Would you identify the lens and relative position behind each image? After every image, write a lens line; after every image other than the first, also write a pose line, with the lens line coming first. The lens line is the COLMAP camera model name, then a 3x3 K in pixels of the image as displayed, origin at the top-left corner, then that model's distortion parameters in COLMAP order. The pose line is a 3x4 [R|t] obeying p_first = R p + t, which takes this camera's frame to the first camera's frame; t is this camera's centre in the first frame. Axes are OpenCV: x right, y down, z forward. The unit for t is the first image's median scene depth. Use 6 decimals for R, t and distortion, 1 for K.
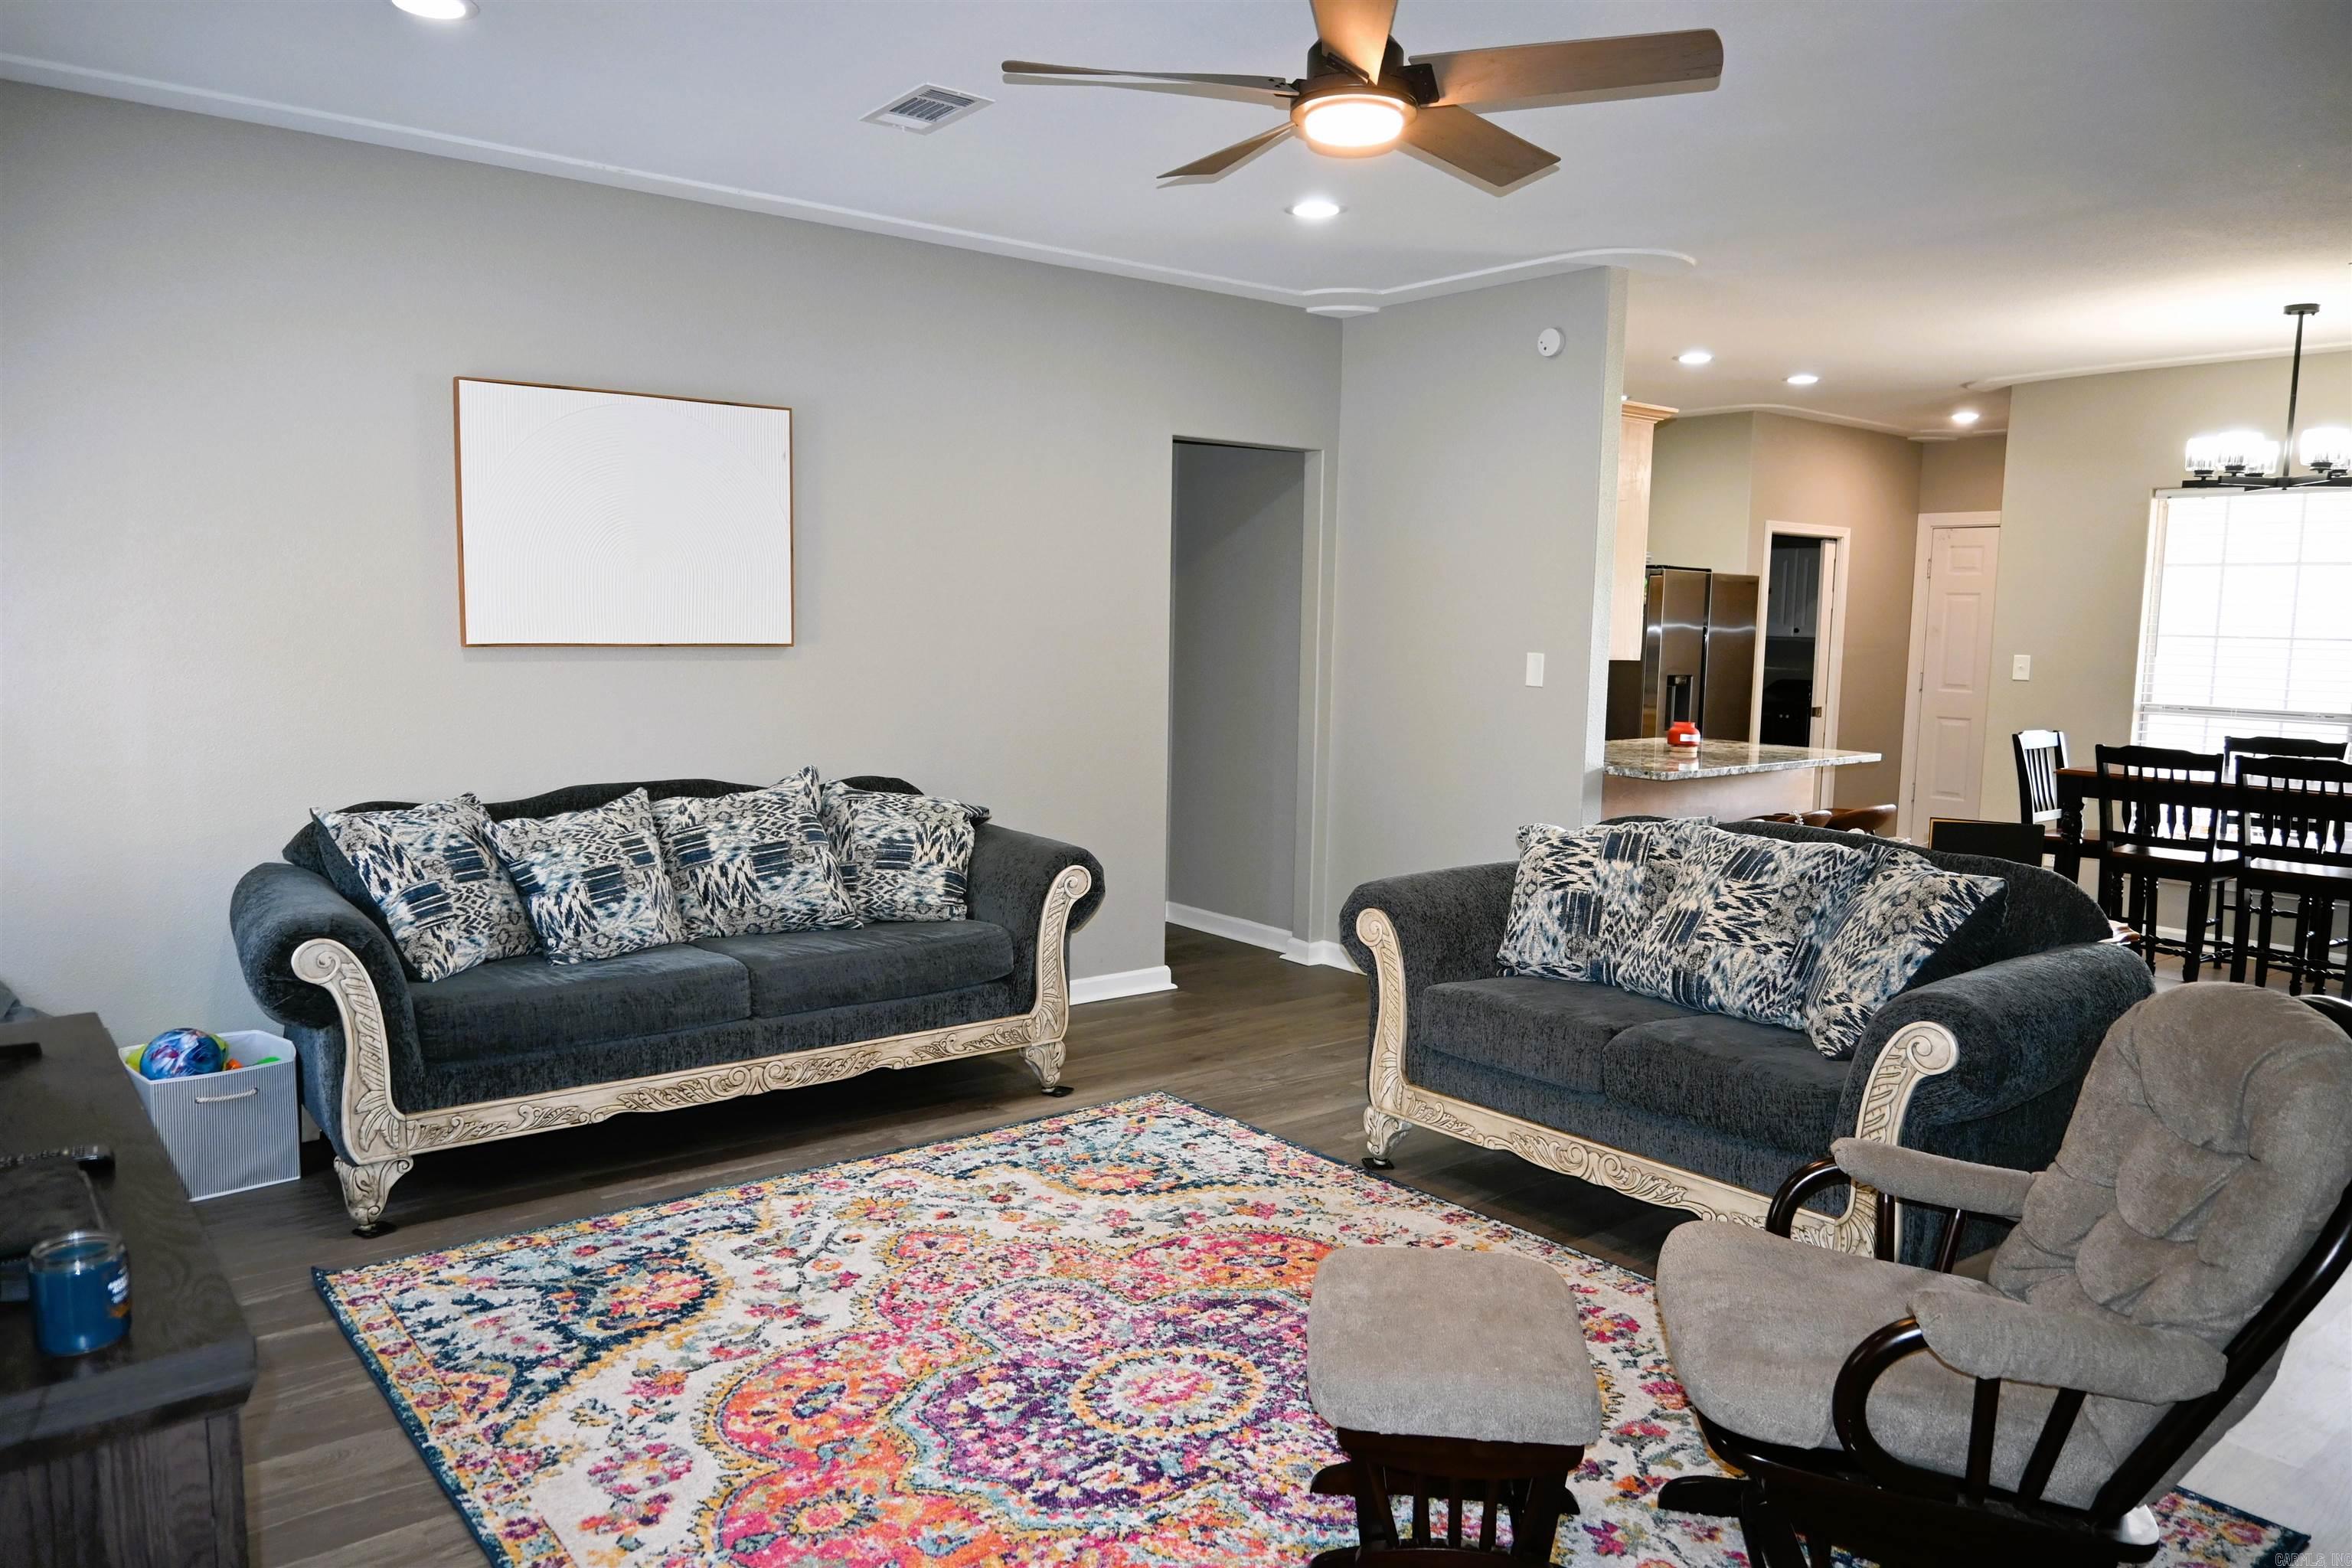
lens RADIAL K [[1606.5, 0, 1167.9], [0, 1606.5, 792.5], [0, 0, 1]] dist [-0.005513, 0.001975]
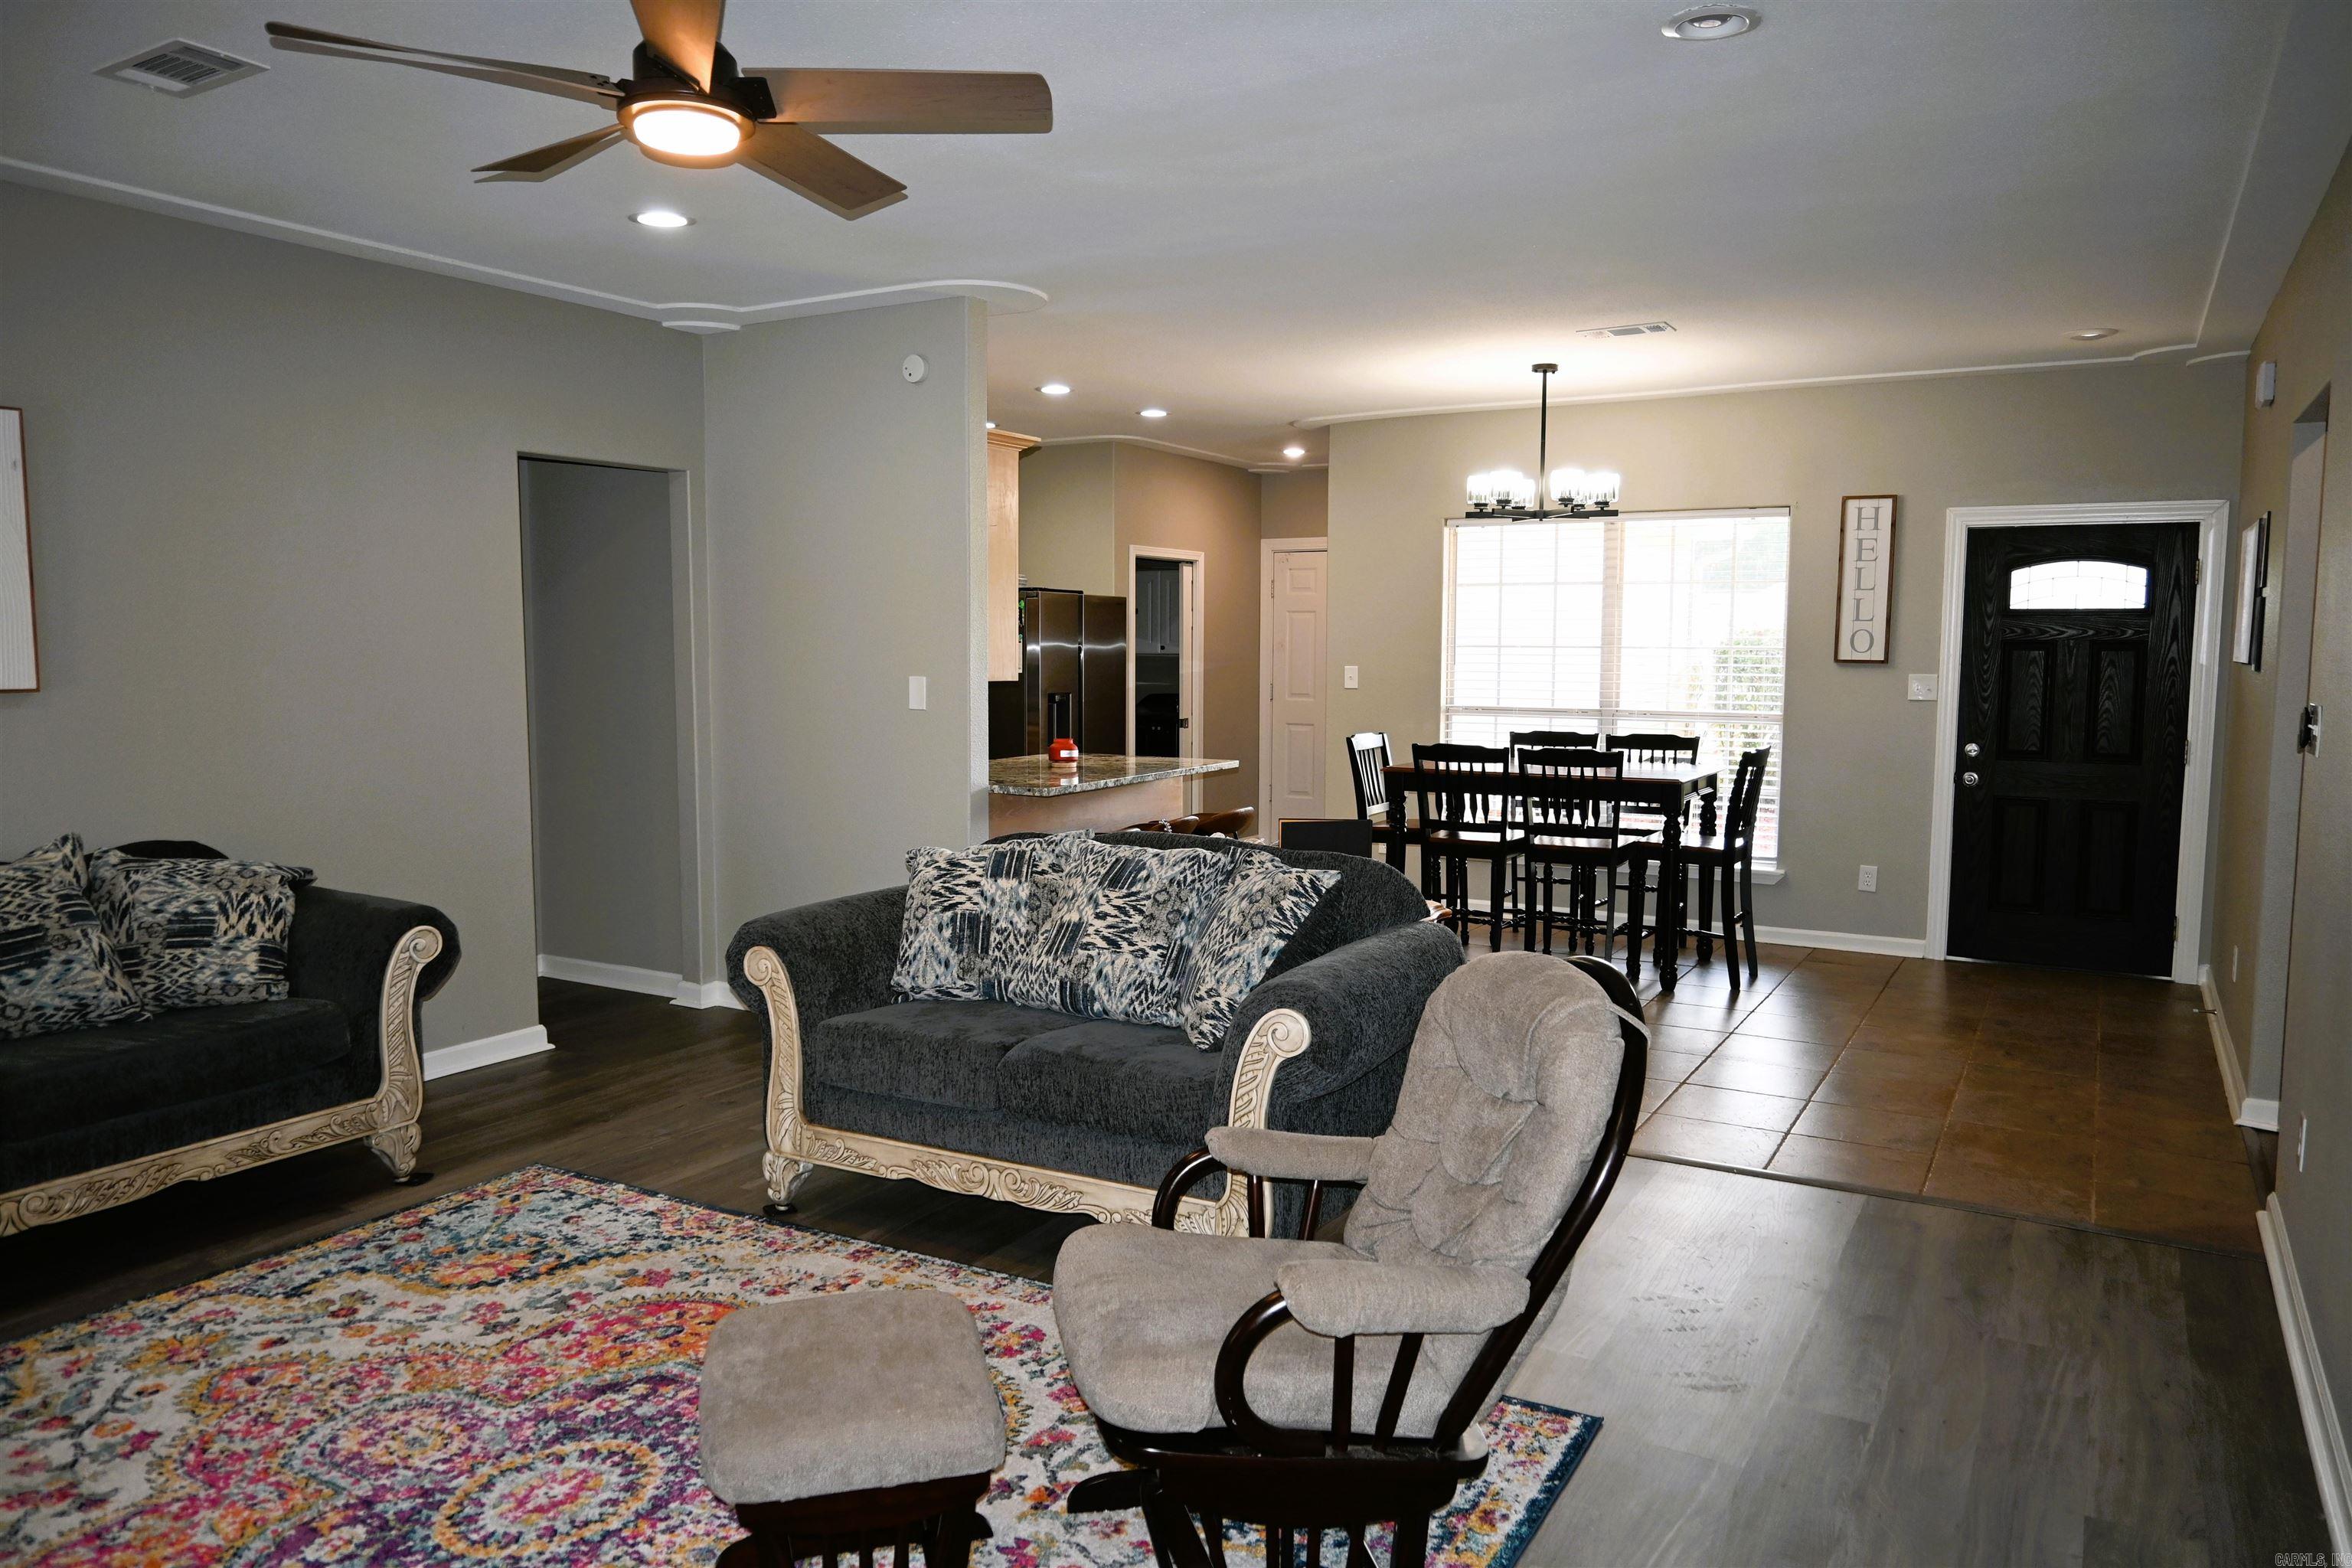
lens RADIAL K [[1606.5, 0, 1171.2], [0, 1606.5, 797.8], [0, 0, 1]] dist [-0.005513, 0.001975]
pose [[0.930622, -0.052871, 0.362142, 0.014666], [0.056611, 0.998396, 0.000283, -0.003649], [-0.361577, 0.020238, 0.932123, 0.010315]]
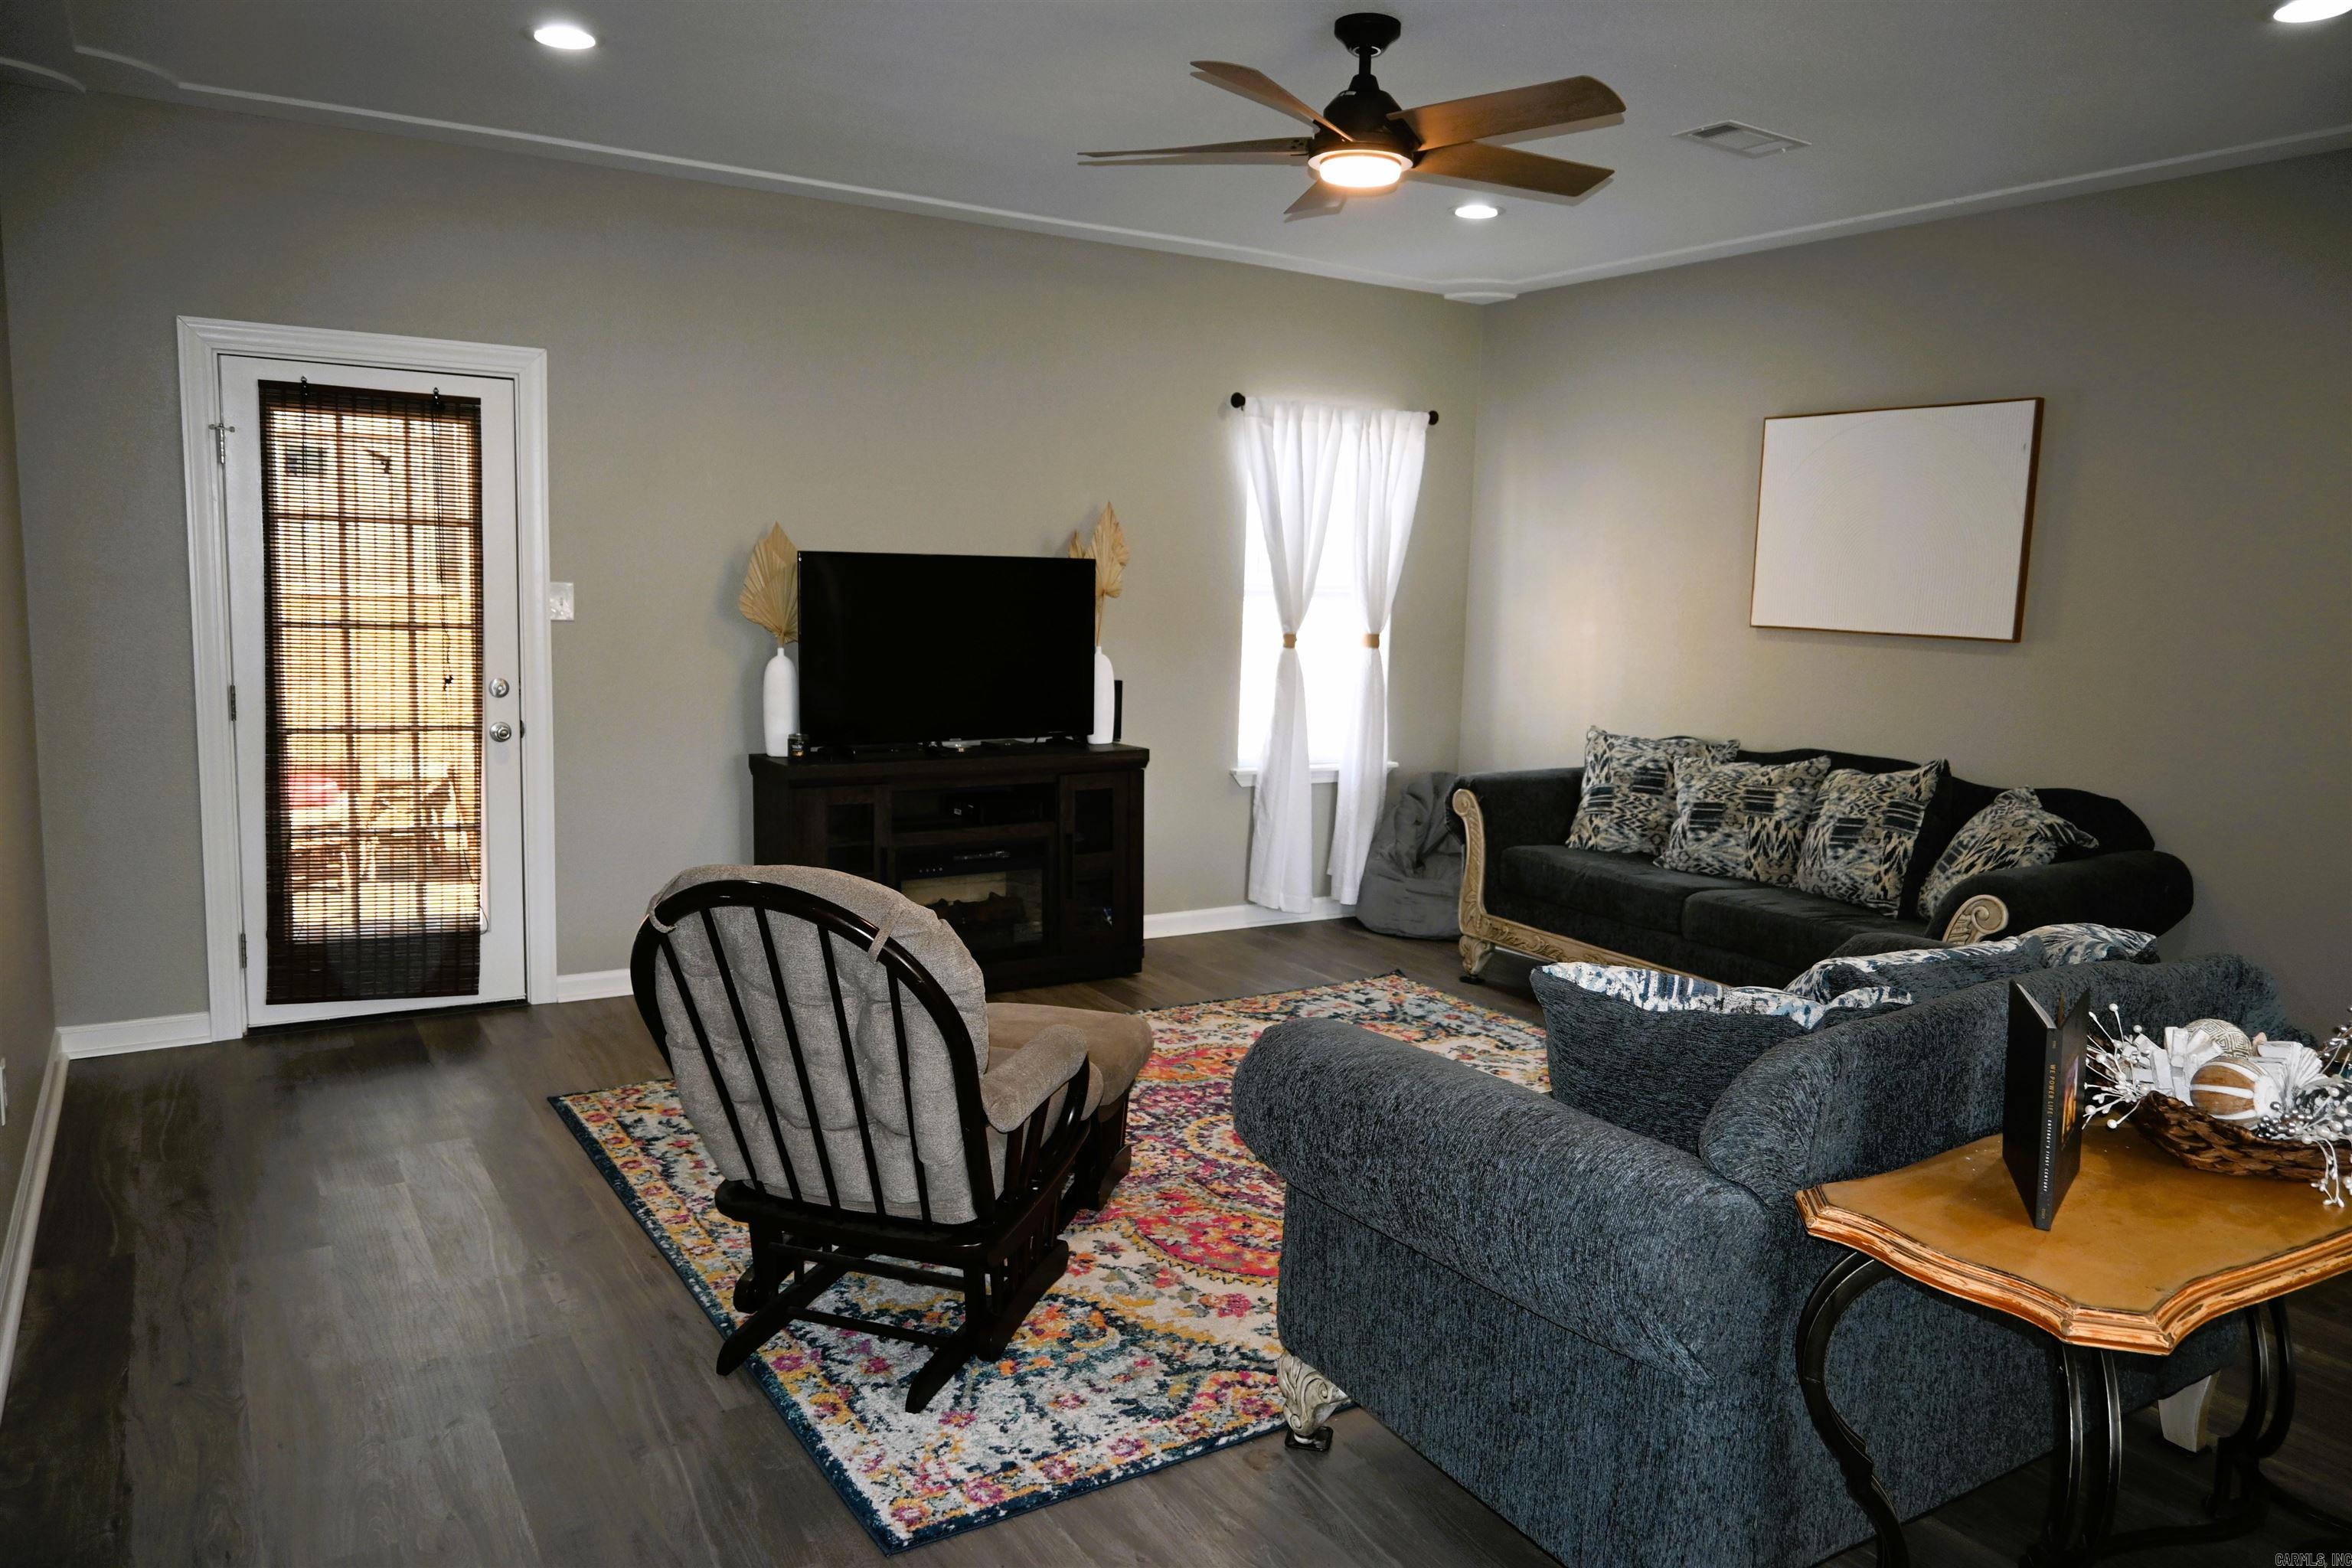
lens RADIAL K [[1606.5, 0, 1168.6], [0, 1606.5, 786.3], [0, 0, 1]] dist [-0.005513, 0.001975]
pose [[-0.113709, 0.113008, -0.987066, 1.047264], [-0.146473, 0.980747, 0.129158, -0.073983], [0.982658, 0.159265, -0.094967, 0.793774]]
